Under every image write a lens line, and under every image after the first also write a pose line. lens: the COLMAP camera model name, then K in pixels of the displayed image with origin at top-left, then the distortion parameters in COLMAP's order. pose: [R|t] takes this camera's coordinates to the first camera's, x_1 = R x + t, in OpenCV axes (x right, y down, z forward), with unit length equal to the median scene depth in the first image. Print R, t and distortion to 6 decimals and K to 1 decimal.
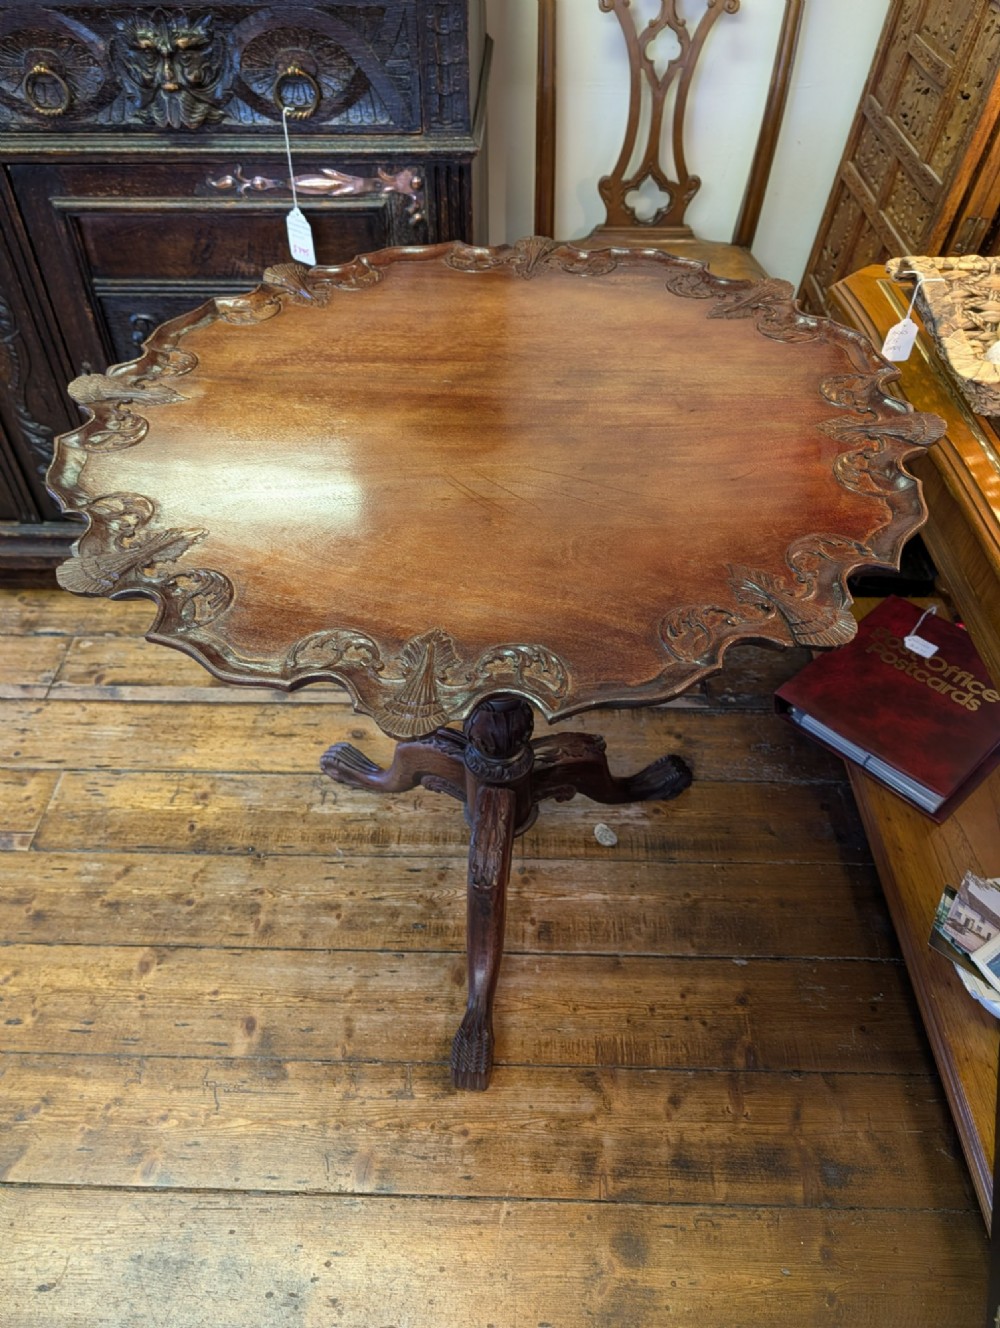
lens RADIAL K [[947.2, 0, 493.9], [0, 947.2, 677.3], [0, 0, 1]] dist [-0.001785, -0.009250]
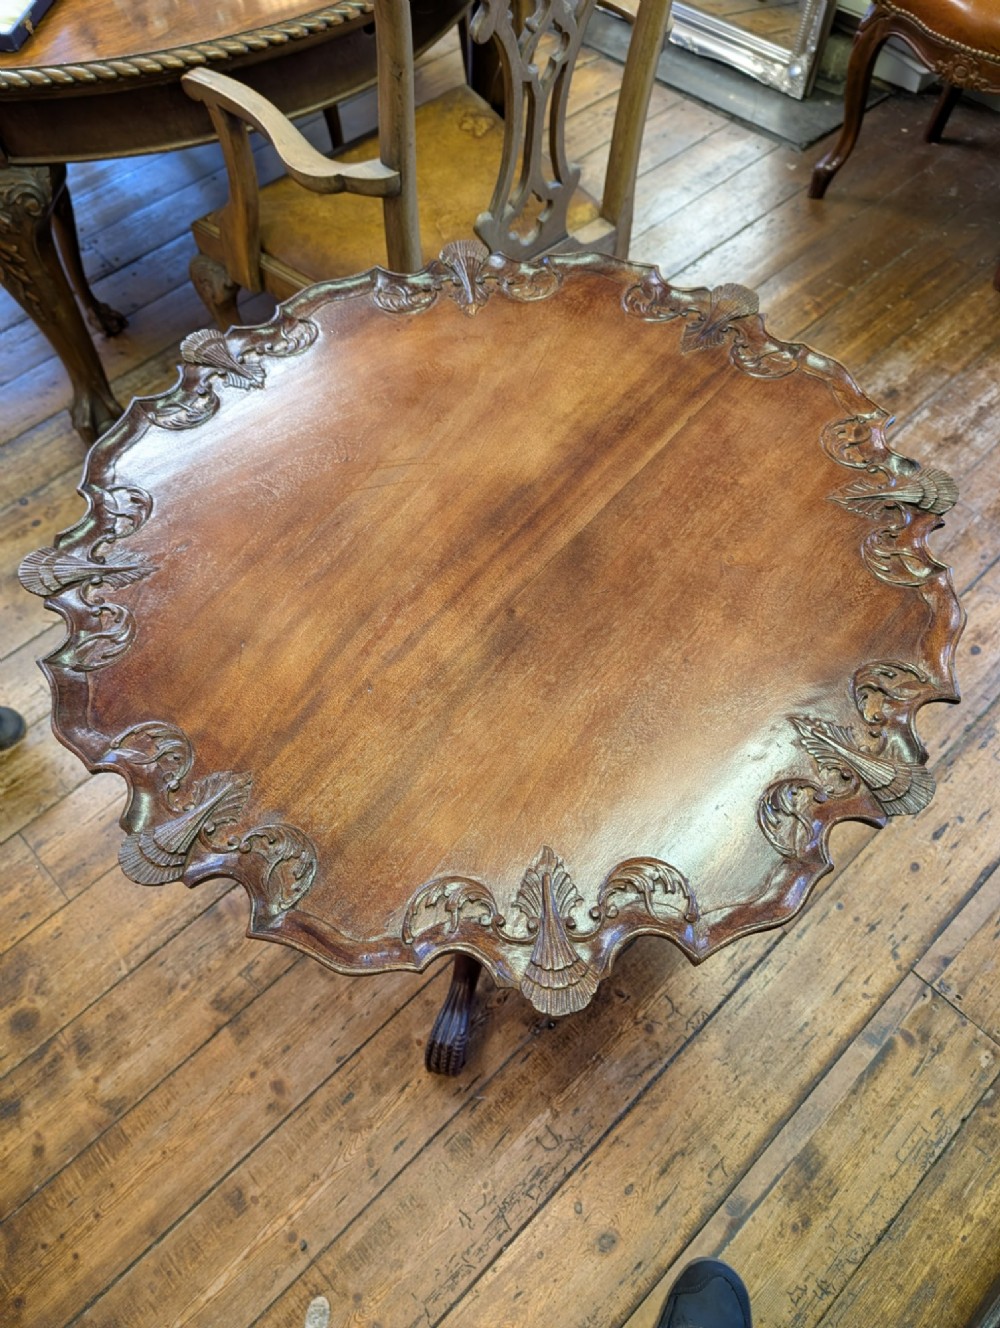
lens RADIAL K [[964.1, 0, 501.3], [0, 964.1, 653.2], [0, 0, 1]] dist [0.009392, -0.013566]
pose [[-0.708275, 0.610469, -0.354505, -0.117972], [-0.492744, -0.067913, 0.867520, -0.625143], [0.505519, 0.789123, 0.348906, 0.389031]]
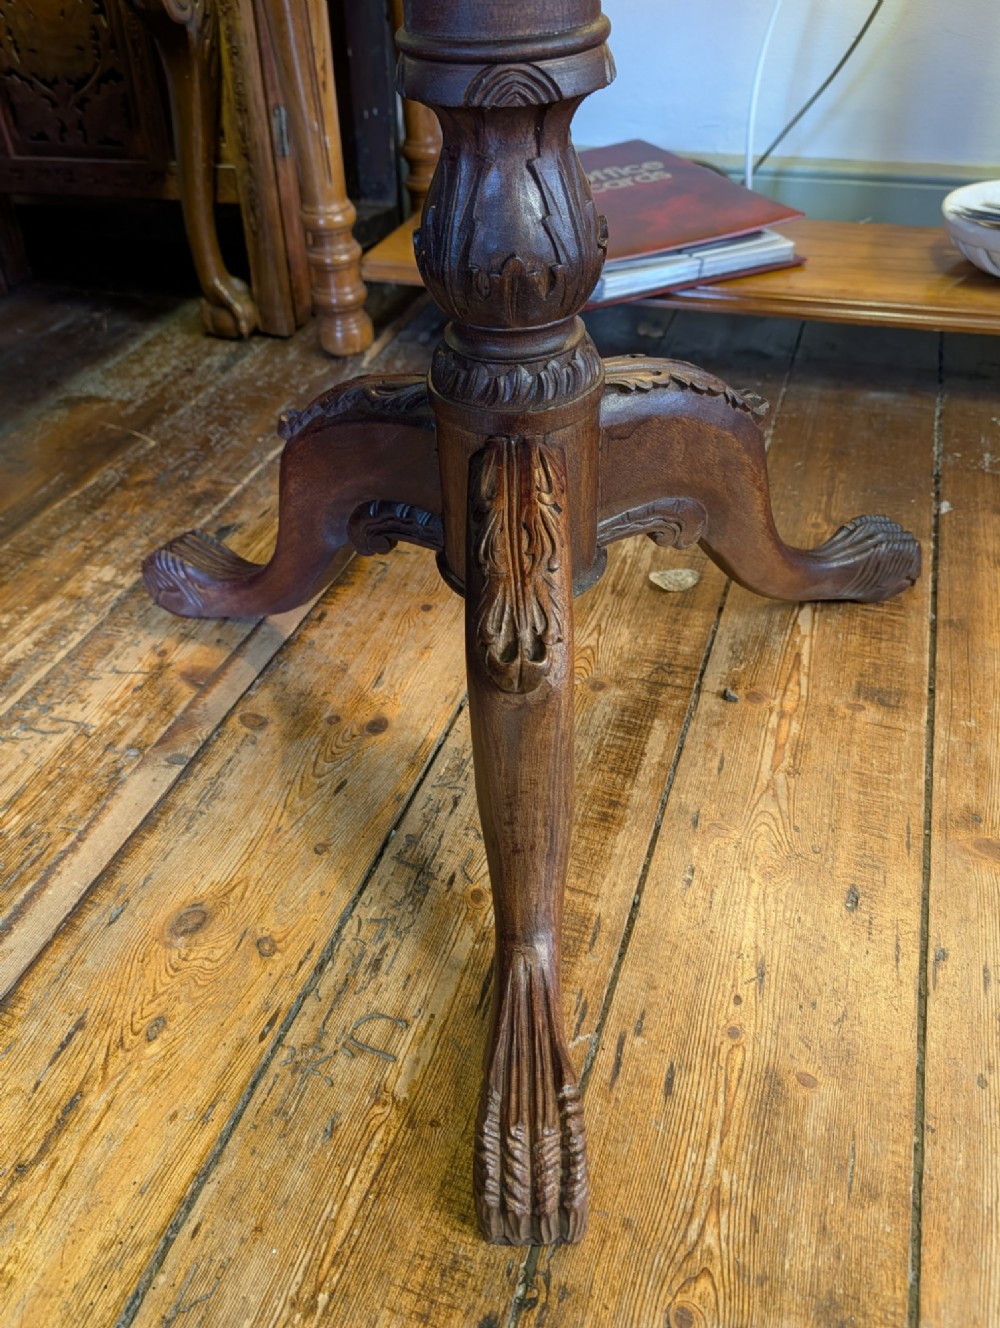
lens RADIAL K [[964.1, 0, 493.1], [0, 964.1, 685.3], [0, 0, 1]] dist [0.009392, -0.013566]
pose [[0.313643, -0.639106, 0.702262, -0.355306], [0.712587, 0.647228, 0.270767, -0.012776], [-0.627573, 0.415499, 0.658417, 0.793929]]
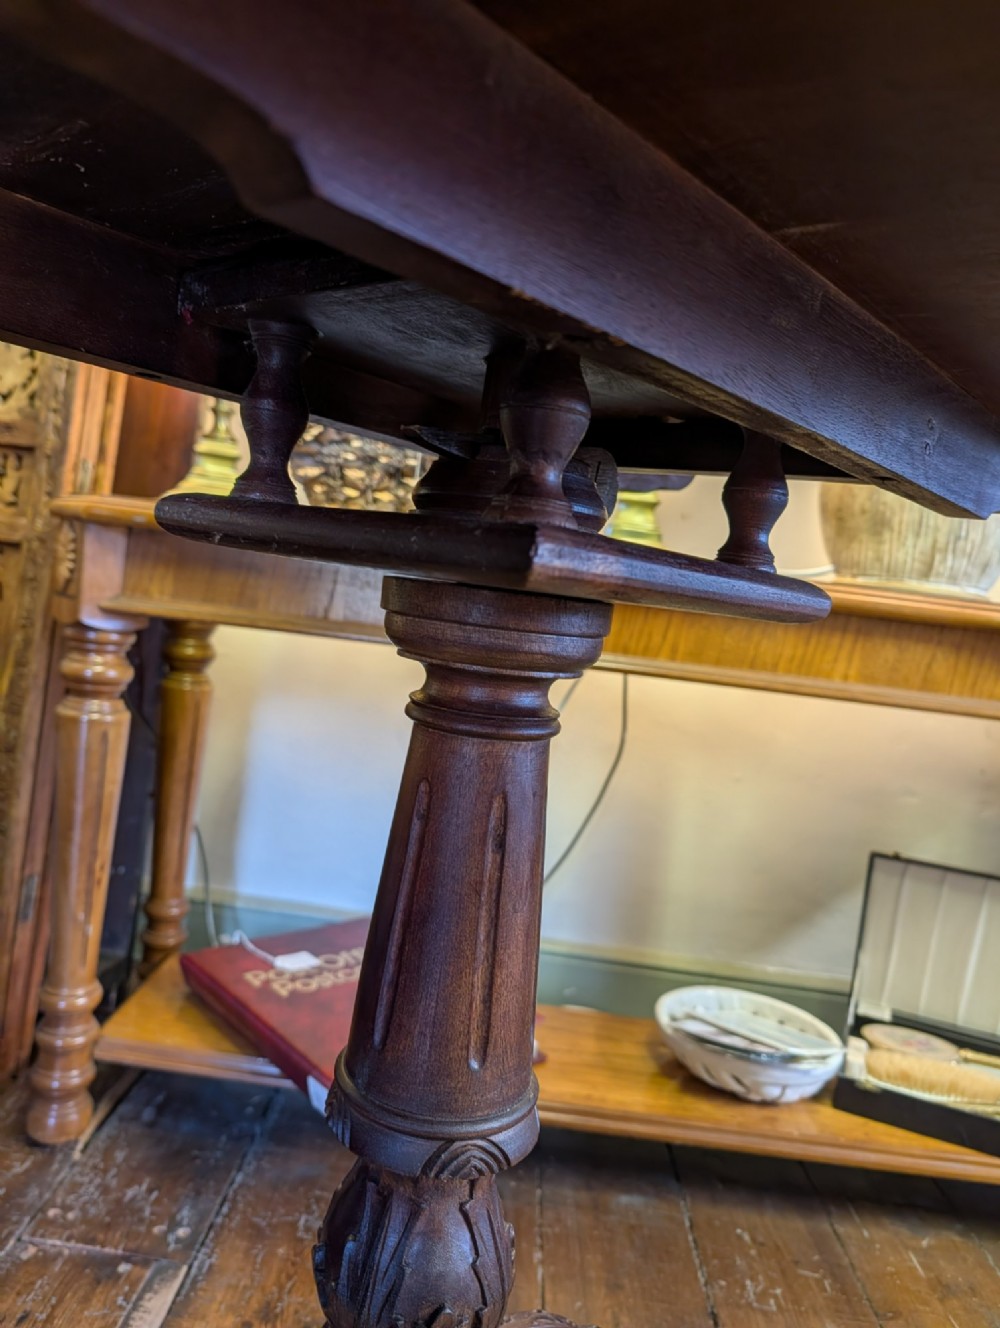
lens RADIAL K [[964.1, 0, 484.5], [0, 964.1, 677.5], [0, 0, 1]] dist [0.009392, -0.013566]
pose [[0.012866, -0.075166, 0.997088, -0.318890], [0.629038, 0.775741, 0.050363, -0.168982], [-0.777268, 0.626559, 0.057263, 0.793399]]
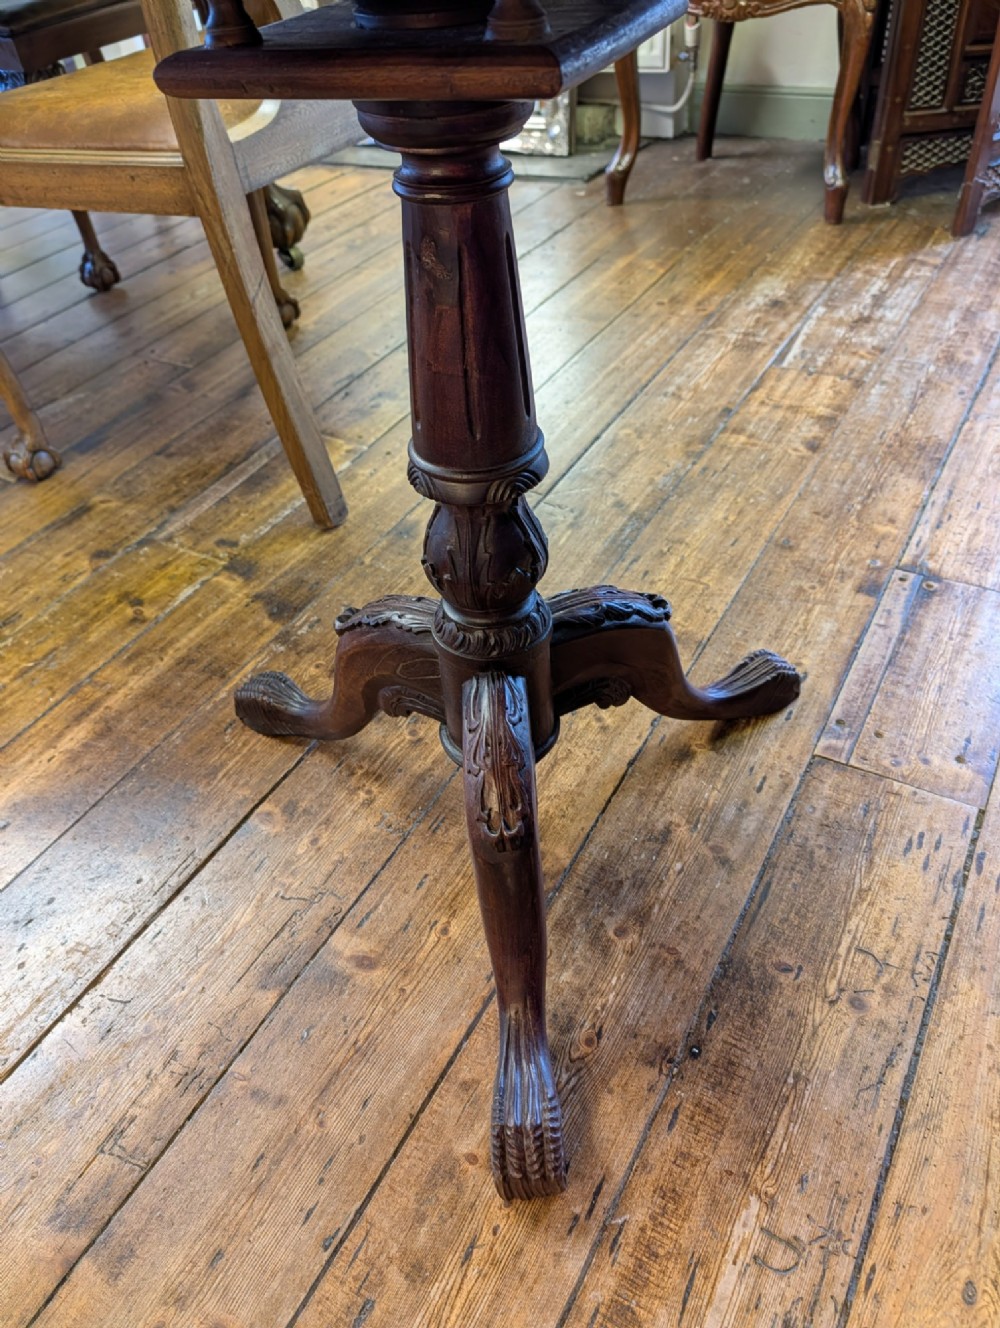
lens RADIAL K [[964.1, 0, 498.3], [0, 964.1, 681.7], [0, 0, 1]] dist [0.009392, -0.013566]
pose [[-0.475433, 0.626330, -0.617798, -0.013194], [-0.576436, 0.308716, 0.756582, -0.222955], [0.664594, 0.715825, 0.214265, 0.727745]]
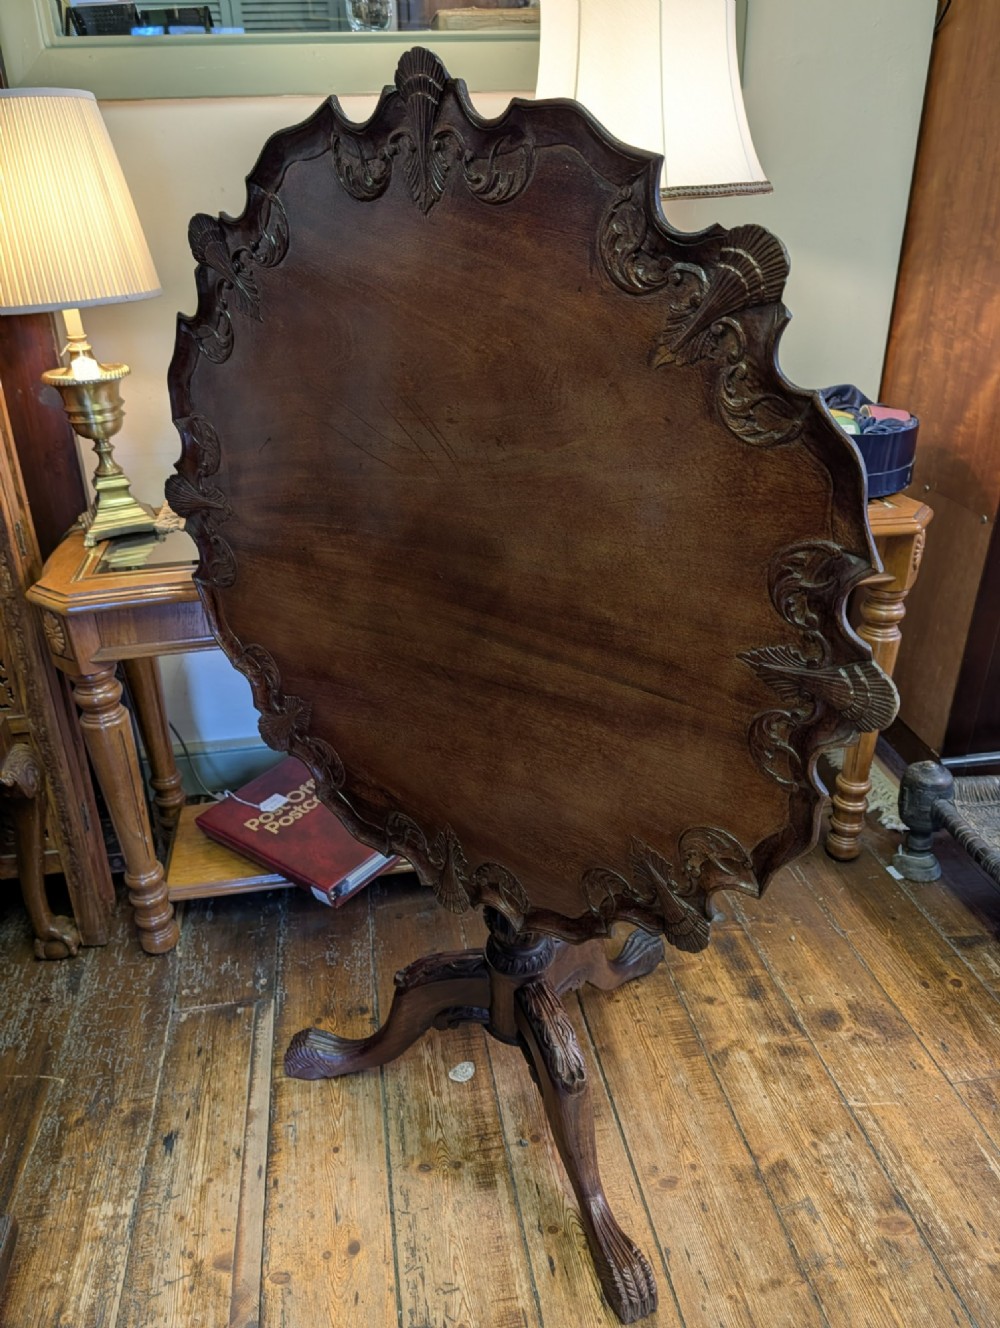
lens RADIAL K [[964.1, 0, 490.3], [0, 964.1, 665.0], [0, 0, 1]] dist [0.009392, -0.013566]
pose [[-0.180359, -0.434725, 0.882318, -0.592759], [0.730415, 0.541583, 0.416150, -0.456425], [-0.658760, 0.719515, 0.219851, 0.525906]]
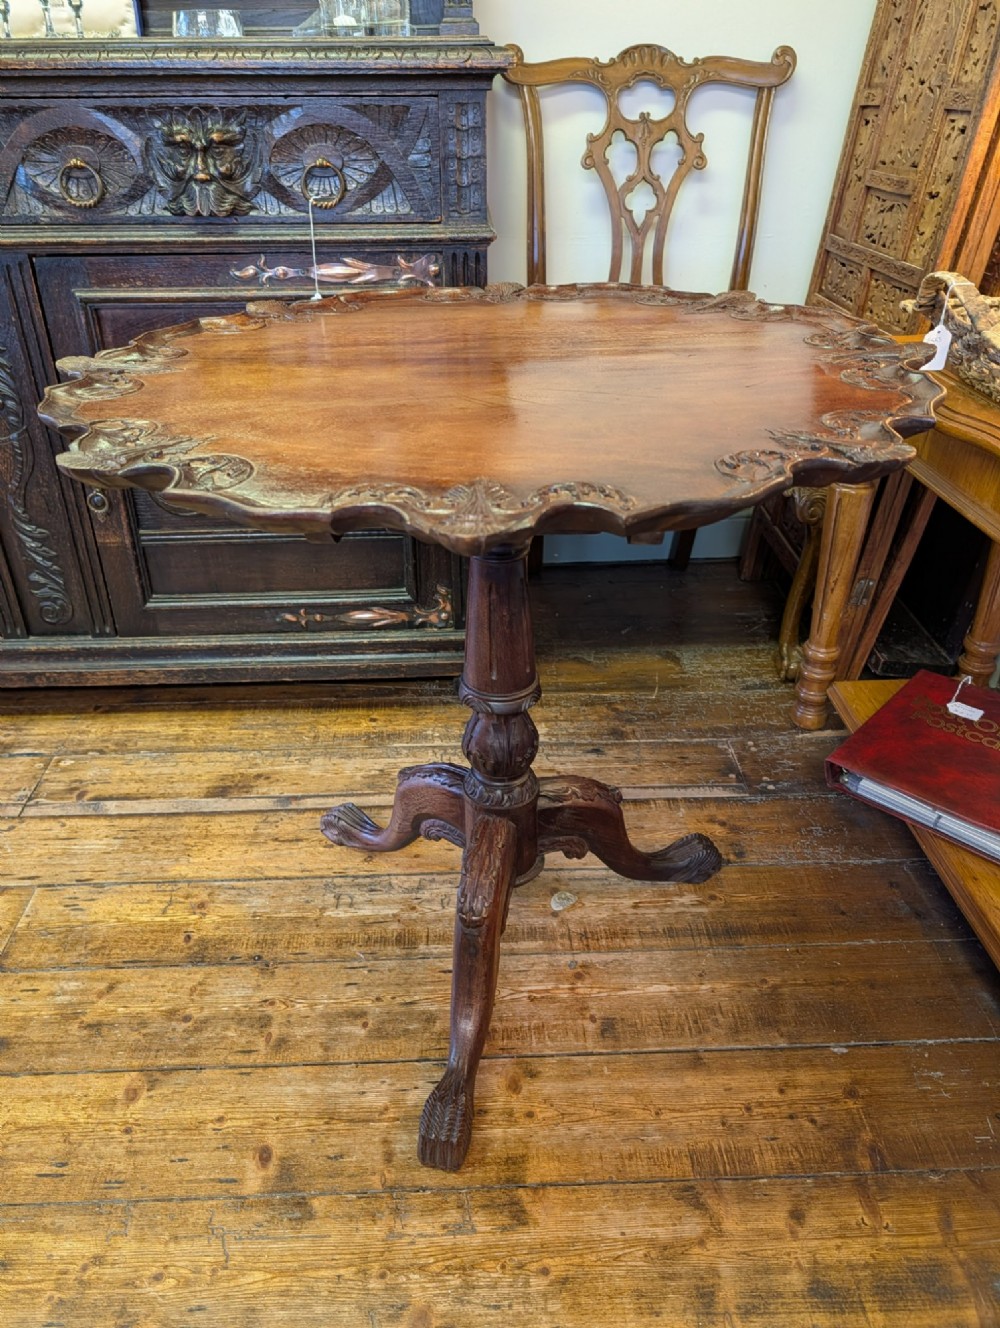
lens RADIAL K [[947.2, 0, 492.0], [0, 947.2, 673.2], [0, 0, 1]] dist [-0.001785, -0.009250]
pose [[0.998060, -0.032332, 0.053196, -0.086362], [0.044522, 0.967997, -0.246981, 0.163840], [-0.043509, 0.248871, 0.967559, 0.097441]]
